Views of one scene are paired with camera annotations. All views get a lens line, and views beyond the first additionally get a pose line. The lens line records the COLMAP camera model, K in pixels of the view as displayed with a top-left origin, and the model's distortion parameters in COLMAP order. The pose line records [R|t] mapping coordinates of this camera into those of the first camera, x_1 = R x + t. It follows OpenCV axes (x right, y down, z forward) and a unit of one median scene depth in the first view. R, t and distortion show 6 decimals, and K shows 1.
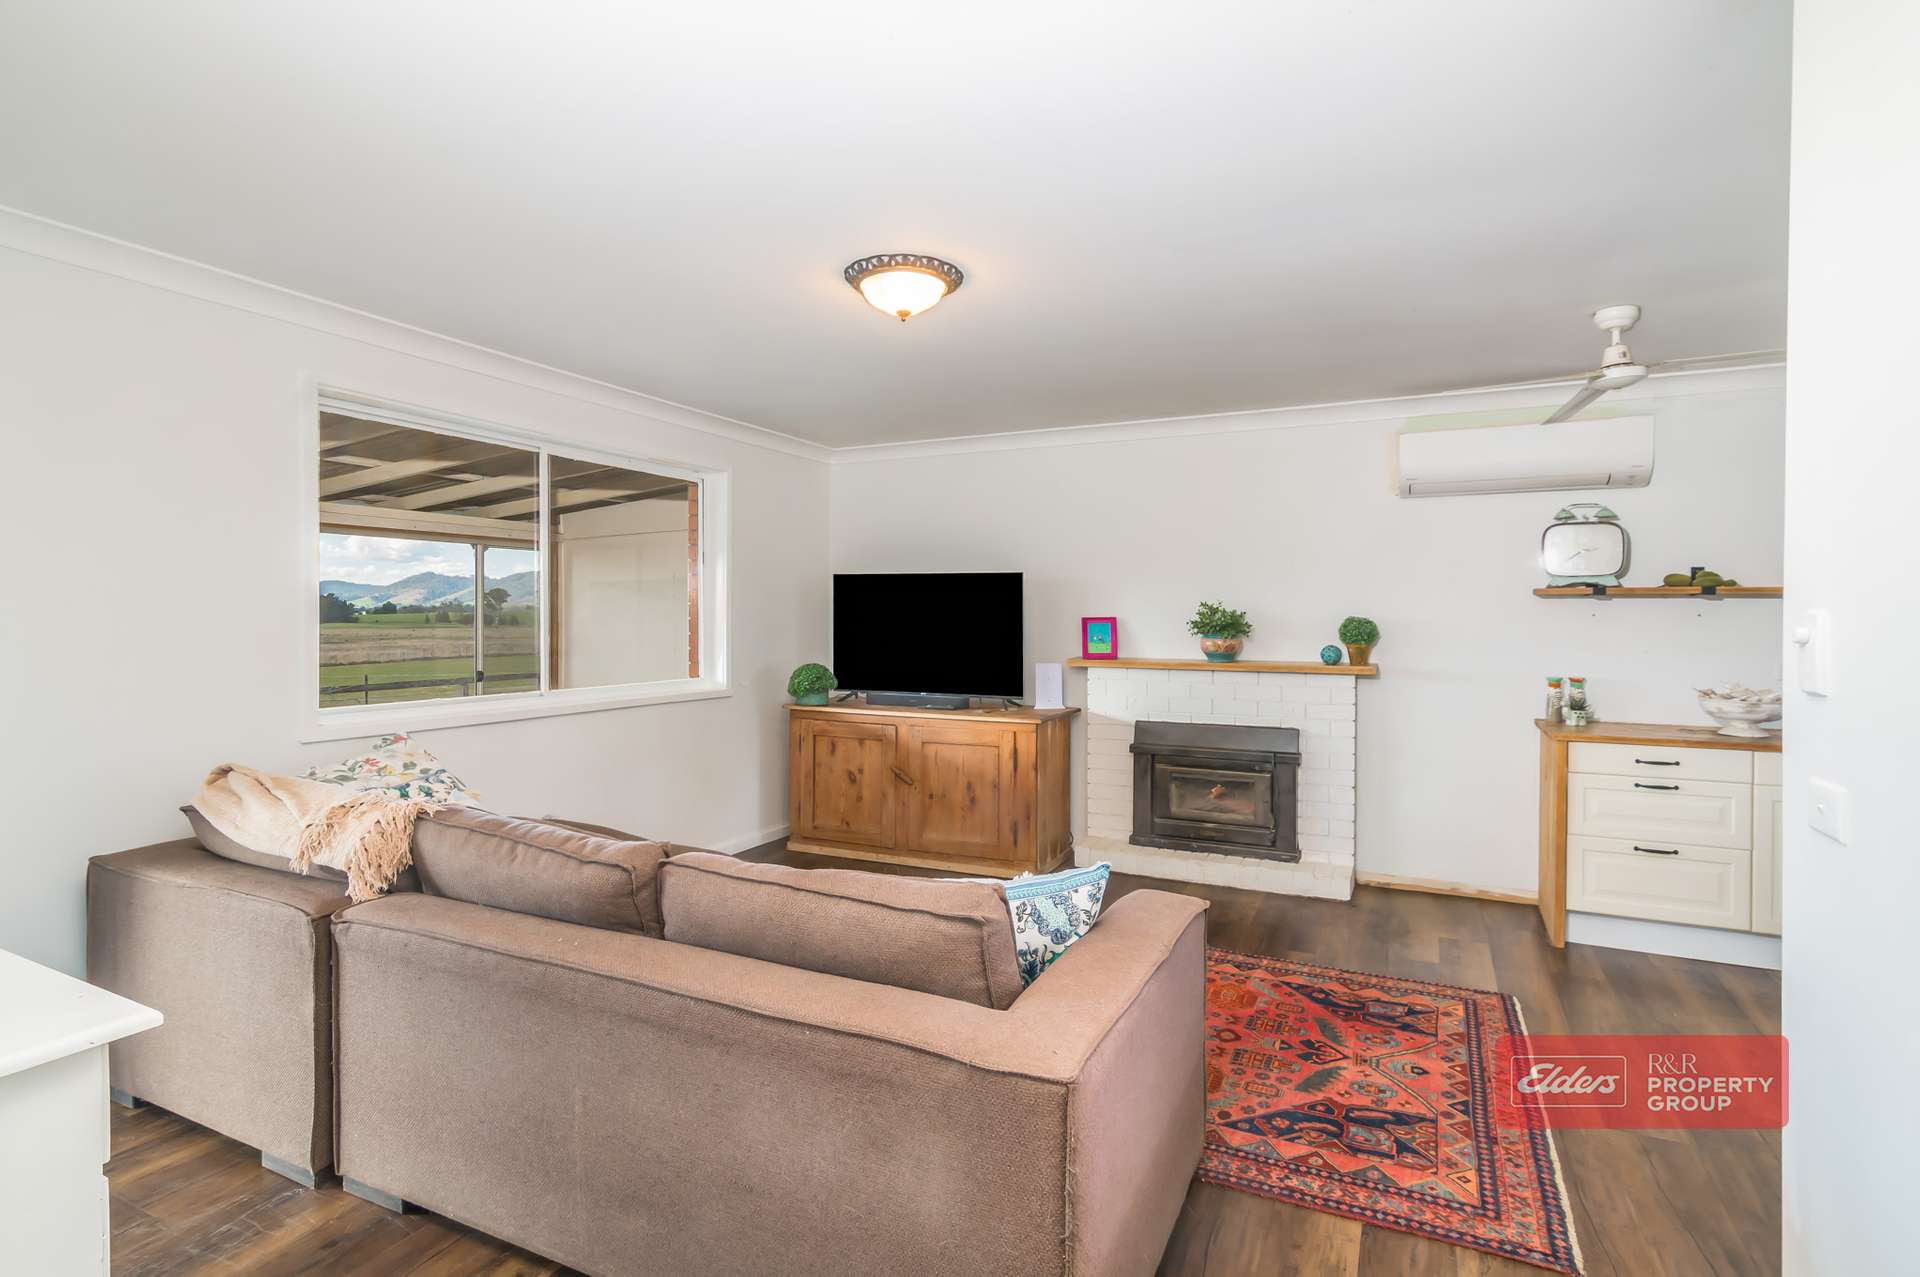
lens RADIAL K [[966.3, 0, 956.8], [0, 966.3, 635.0], [0, 0, 1]] dist [-0.005547, 0.005458]
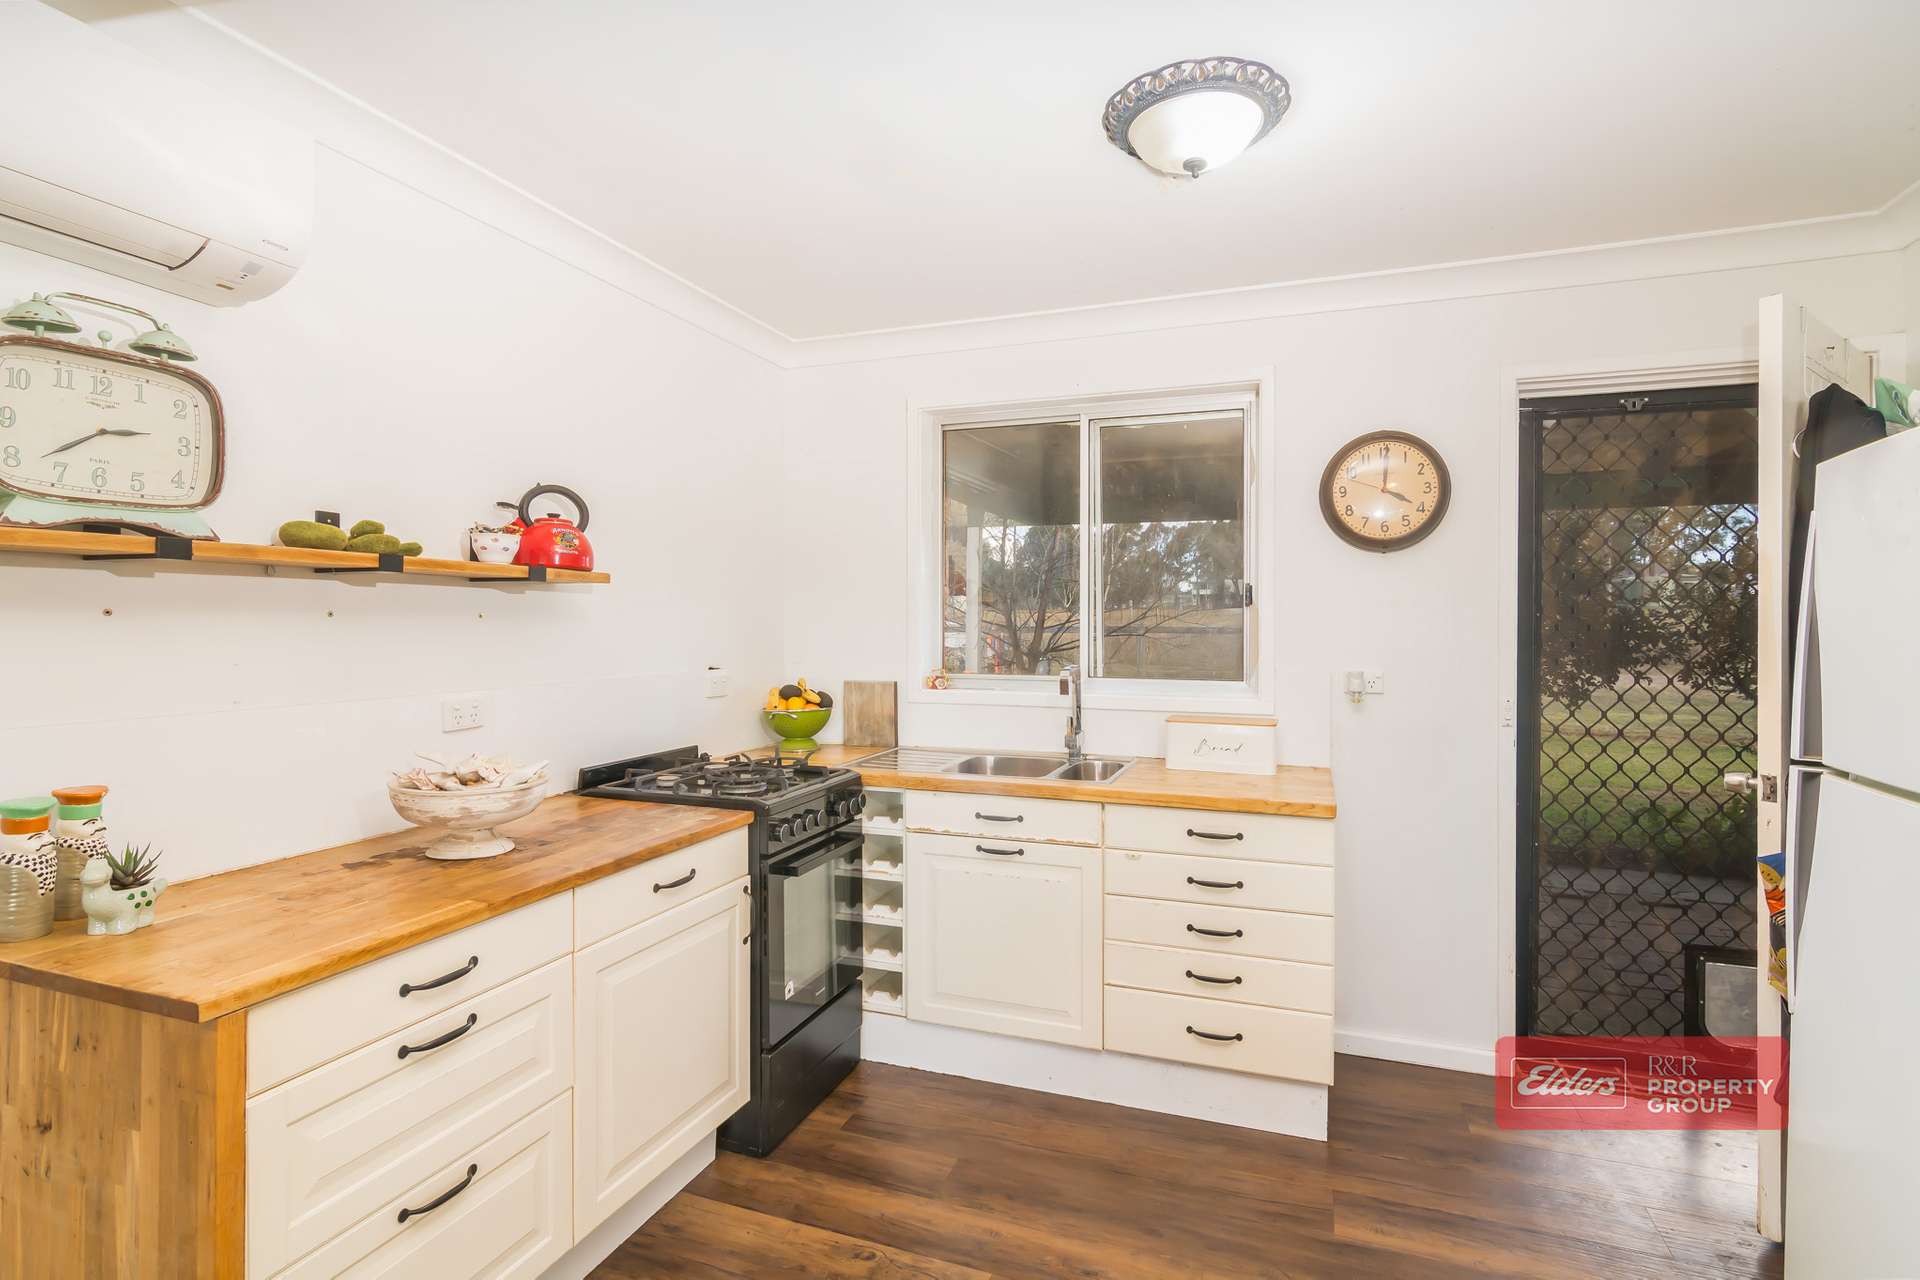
lens RADIAL K [[966.3, 0, 957.1], [0, 966.3, 632.3], [0, 0, 1]] dist [-0.005547, 0.005458]
pose [[-0.098063, -0.013060, 0.995095, 0.267863], [0.007126, 0.999879, 0.013825, -0.016065], [-0.995155, 0.008447, -0.097958, 0.733611]]
